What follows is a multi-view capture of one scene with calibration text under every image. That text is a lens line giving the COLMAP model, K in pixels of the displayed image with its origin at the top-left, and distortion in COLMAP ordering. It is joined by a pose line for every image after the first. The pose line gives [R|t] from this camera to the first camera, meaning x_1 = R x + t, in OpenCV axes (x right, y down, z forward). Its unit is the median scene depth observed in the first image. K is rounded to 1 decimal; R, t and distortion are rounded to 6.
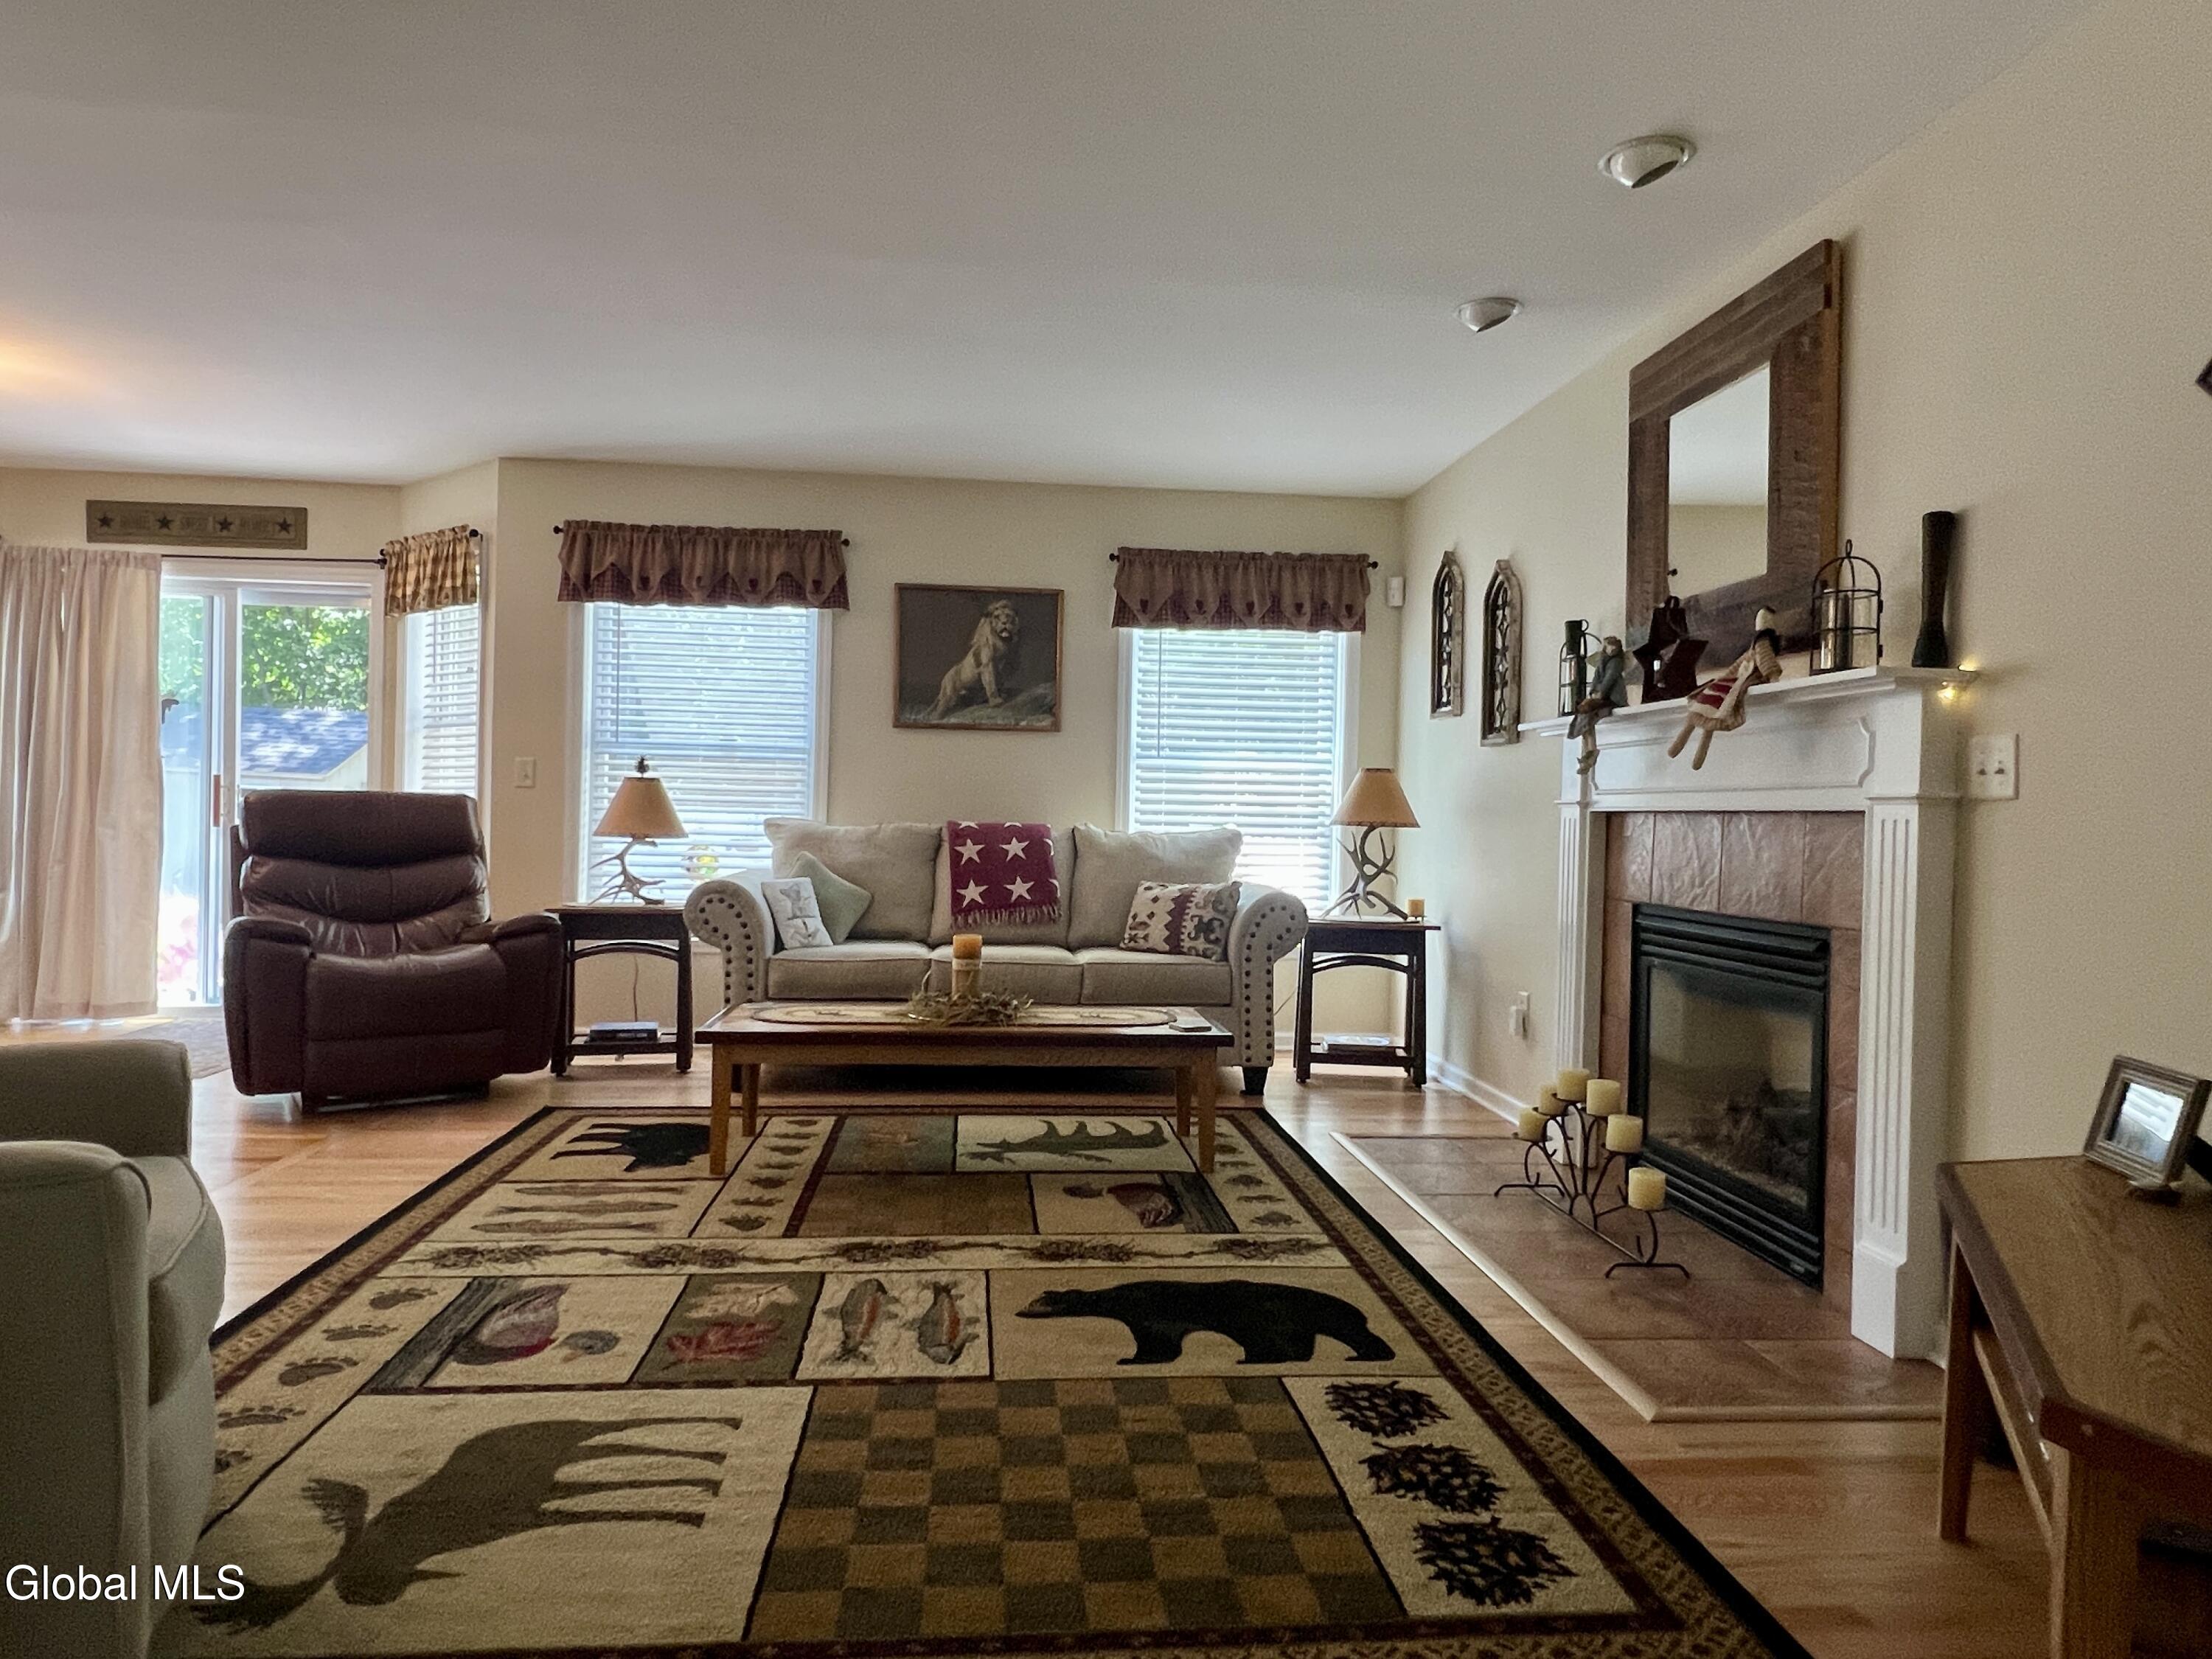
lens RADIAL K [[1355.1, 0, 1108.7], [0, 1355.1, 825.7], [0, 0, 1]] dist [-0.003641, 0.001470]
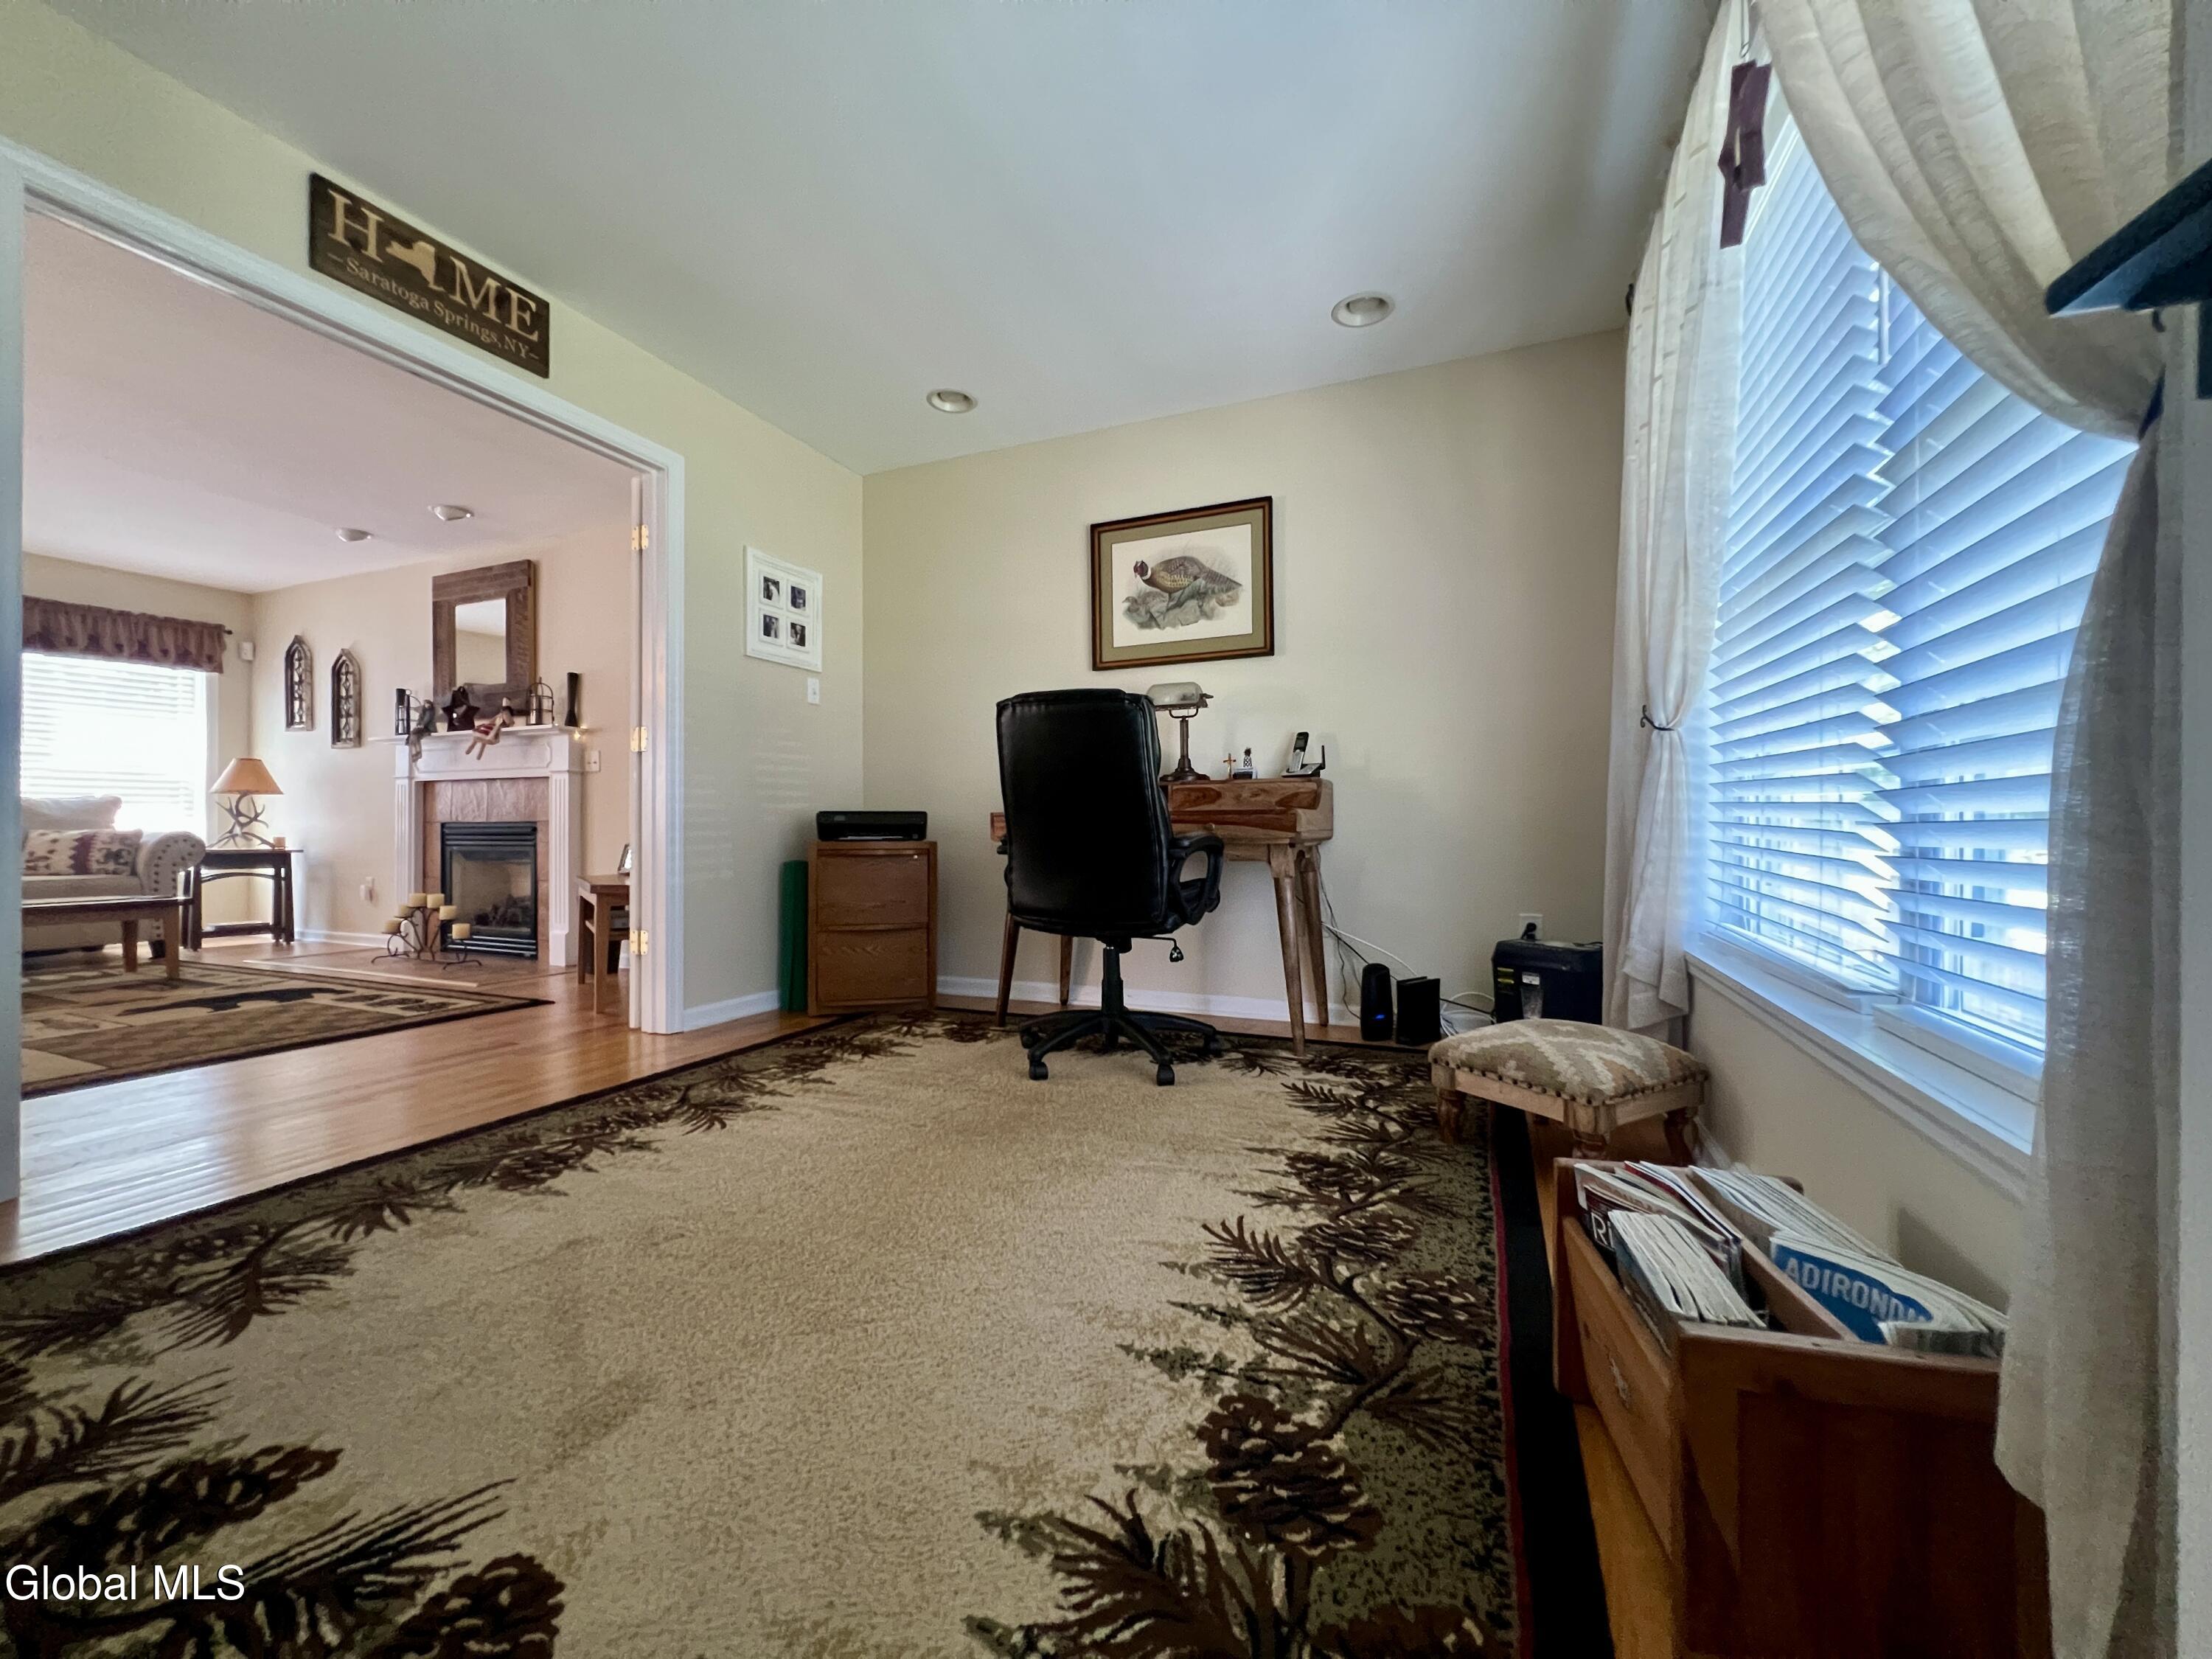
lens RADIAL K [[878.4, 0, 1107.6], [0, 878.4, 822.6], [0, 0, 1]] dist [-0.000586, -0.000060]
pose [[0.478685, -0.019922, 0.877761, -0.435392], [0.019686, 0.999735, 0.011955, 0.078328], [-0.877766, 0.011557, 0.478950, -0.793063]]
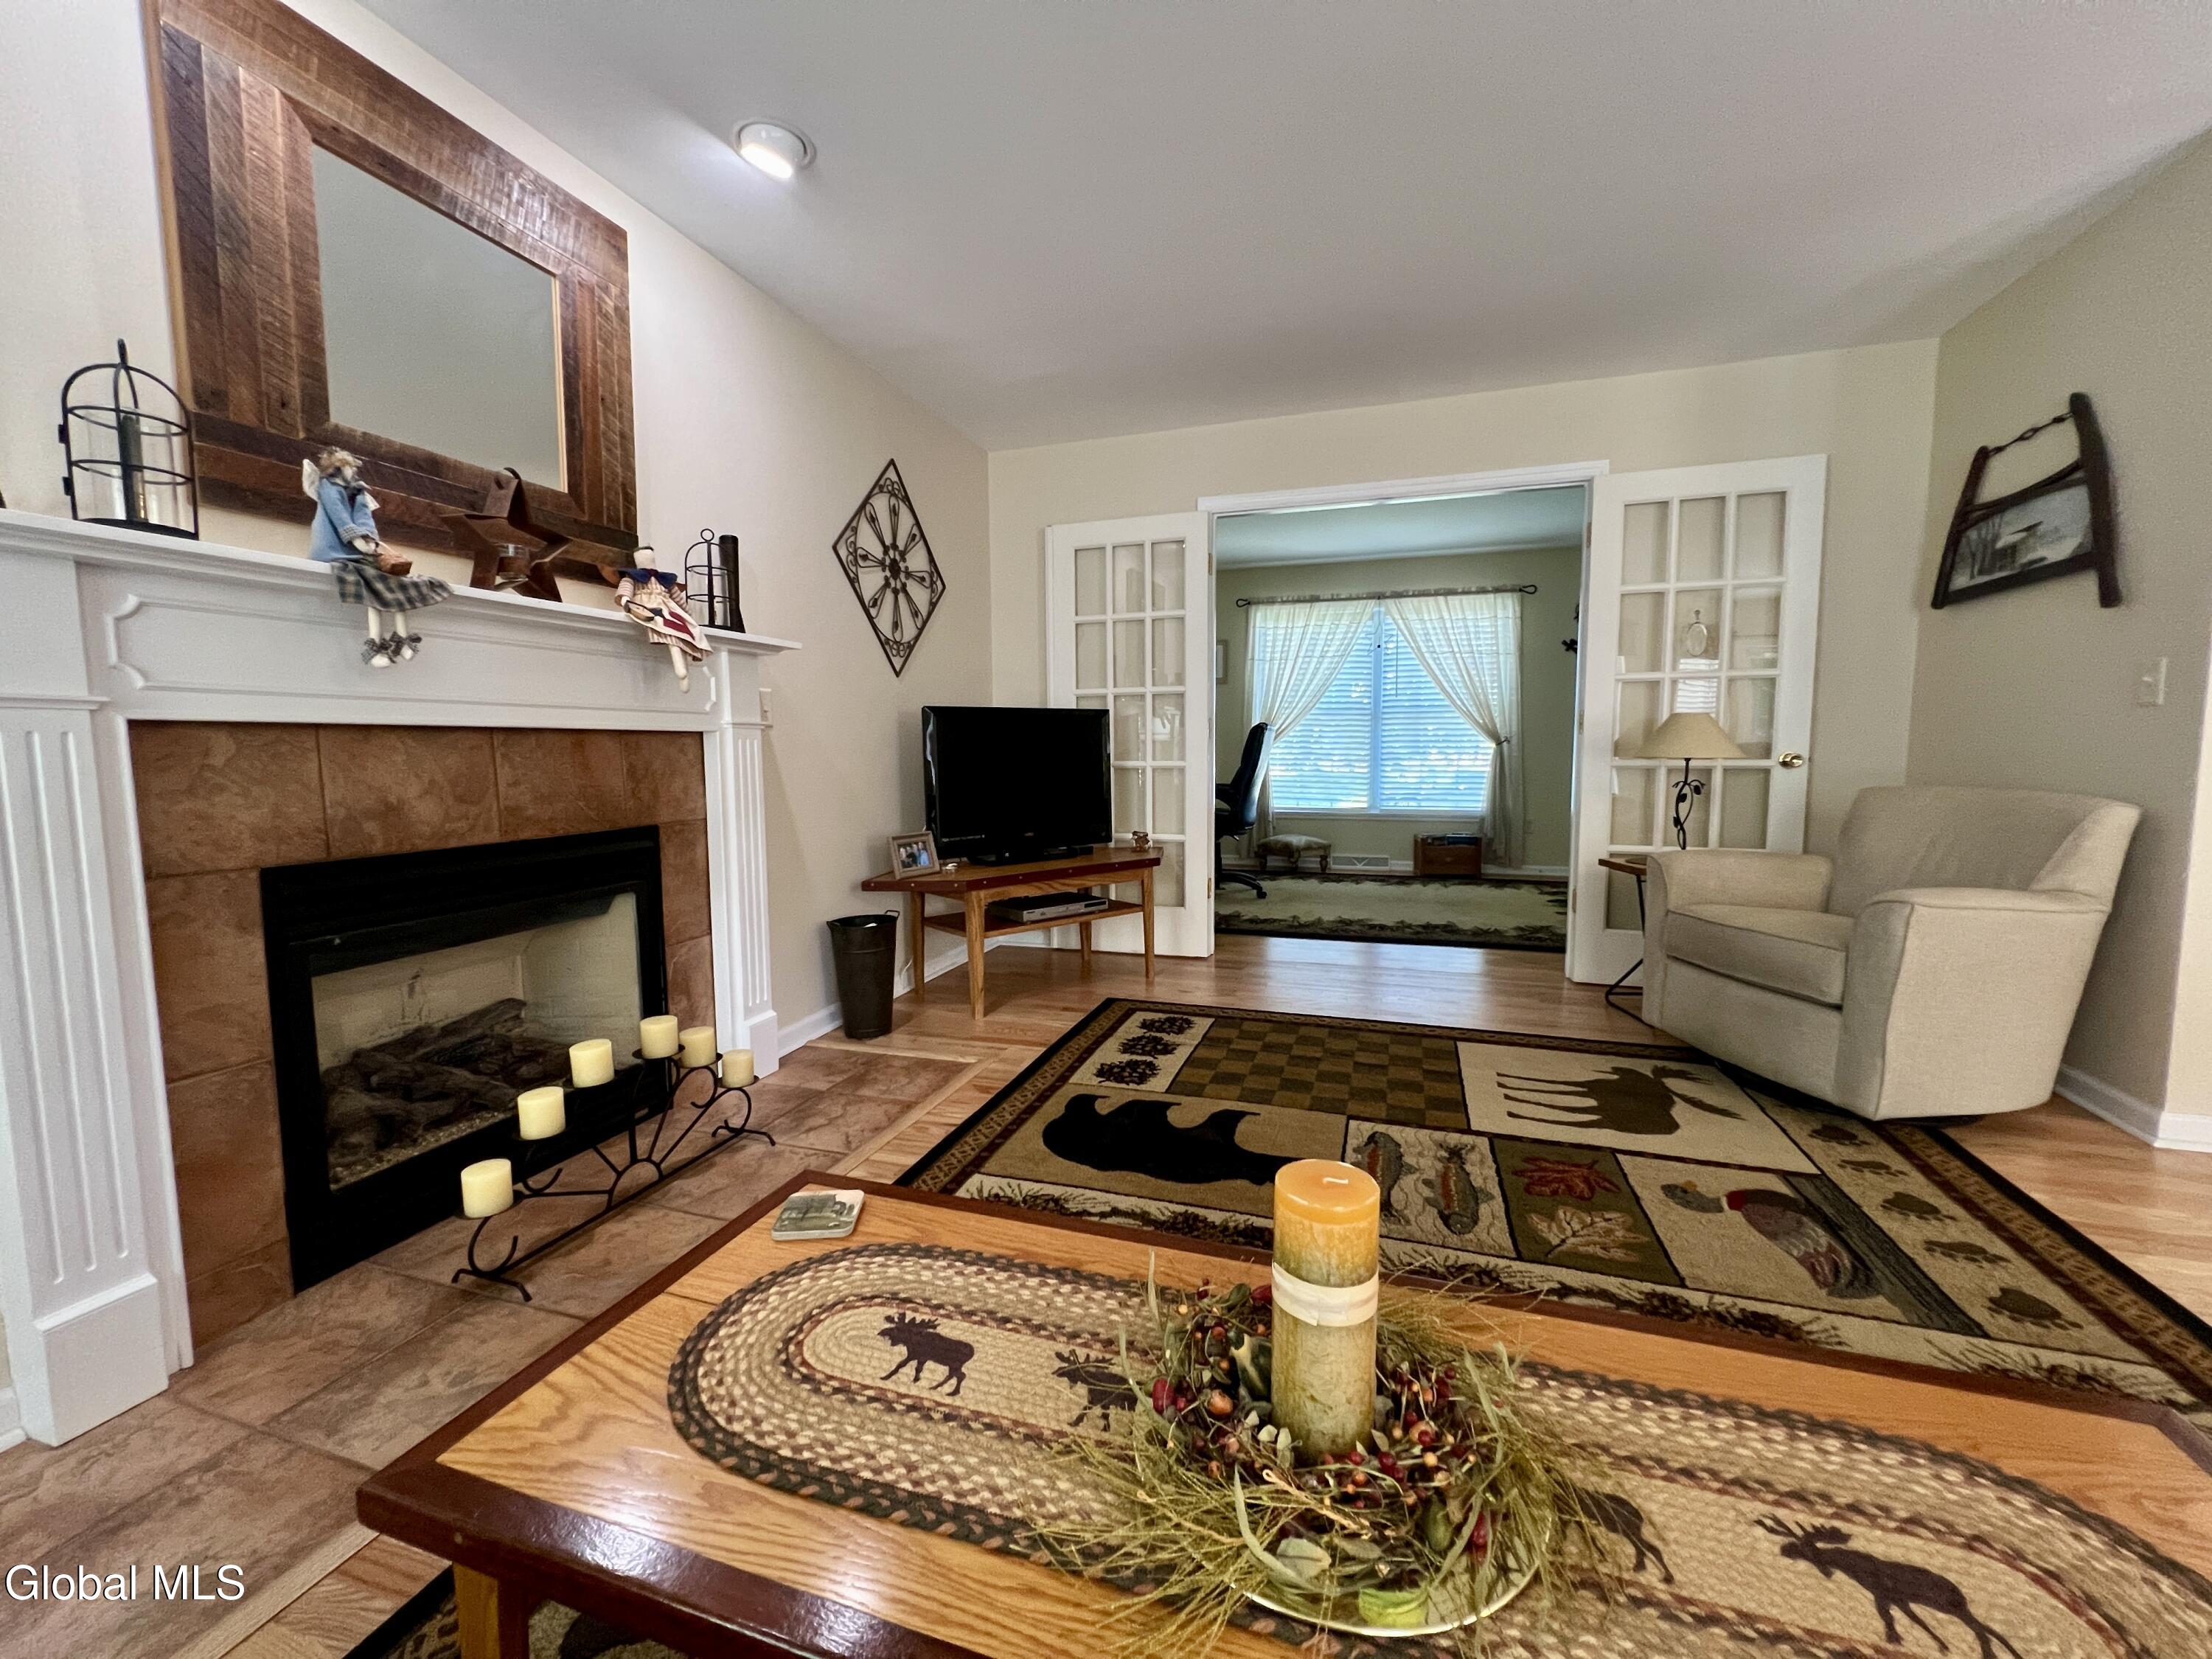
lens RADIAL K [[878.4, 0, 1104.7], [0, 878.4, 827.8], [0, 0, 1]] dist [-0.000586, -0.000060]
pose [[-0.910689, -0.056196, 0.409253, -0.177402], [-0.013112, 0.994137, 0.107331, -0.014646], [-0.412885, 0.092379, -0.906086, 1.578119]]
